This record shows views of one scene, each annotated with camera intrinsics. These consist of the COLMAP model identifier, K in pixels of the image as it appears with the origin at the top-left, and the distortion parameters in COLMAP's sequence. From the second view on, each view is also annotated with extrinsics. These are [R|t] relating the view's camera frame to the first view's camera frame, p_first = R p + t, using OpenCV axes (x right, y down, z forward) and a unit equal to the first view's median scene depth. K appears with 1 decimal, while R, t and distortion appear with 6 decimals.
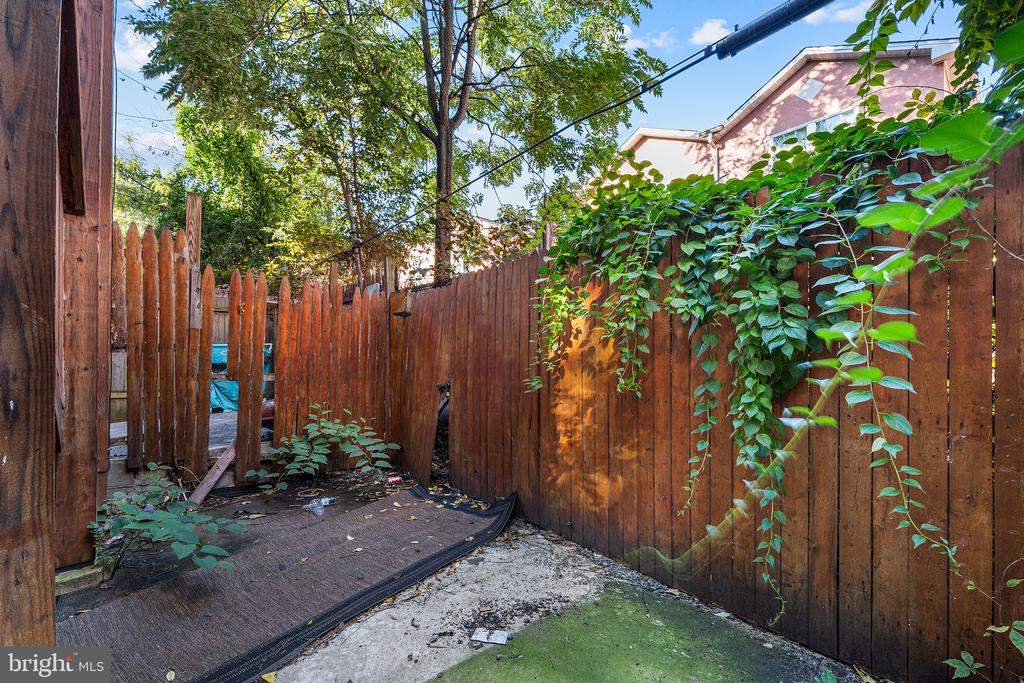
lens RADIAL K [[420.8, 0, 511.9], [0, 420.8, 363.1], [0, 0, 1]] dist [0.000988, -0.000019]
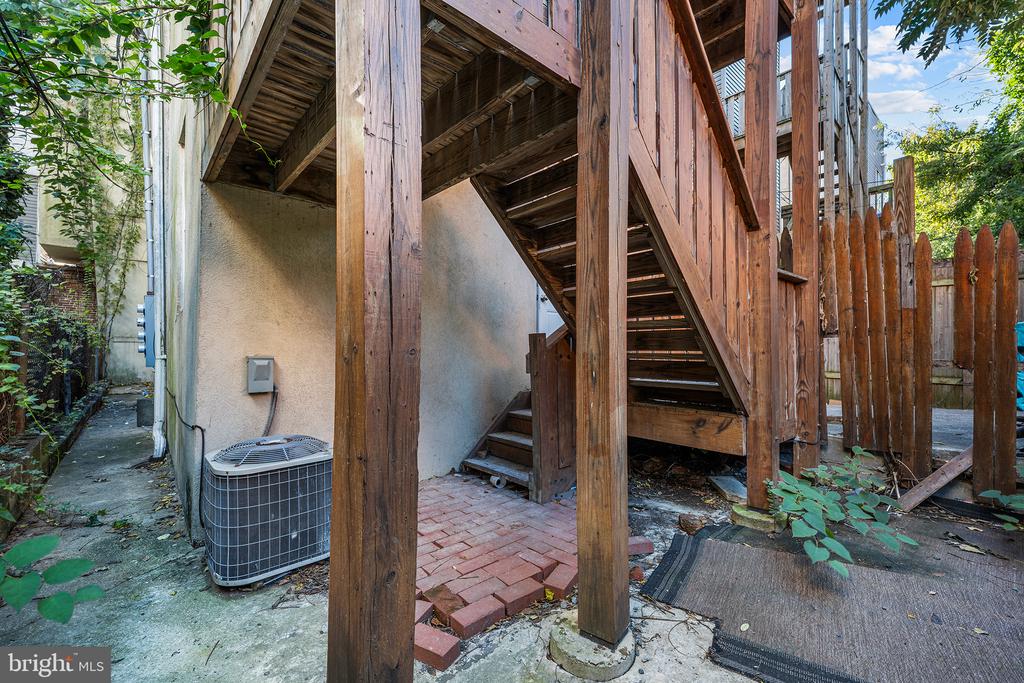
lens RADIAL K [[421.8, 0, 512.4], [0, 421.8, 345.9], [0, 0, 1]] dist [-0.000740, -0.000237]
pose [[0.018214, -0.006400, -0.999814, 0.127462], [0.005949, 0.999963, -0.006293, -0.001829], [0.999816, -0.005833, 0.018251, 0.150622]]
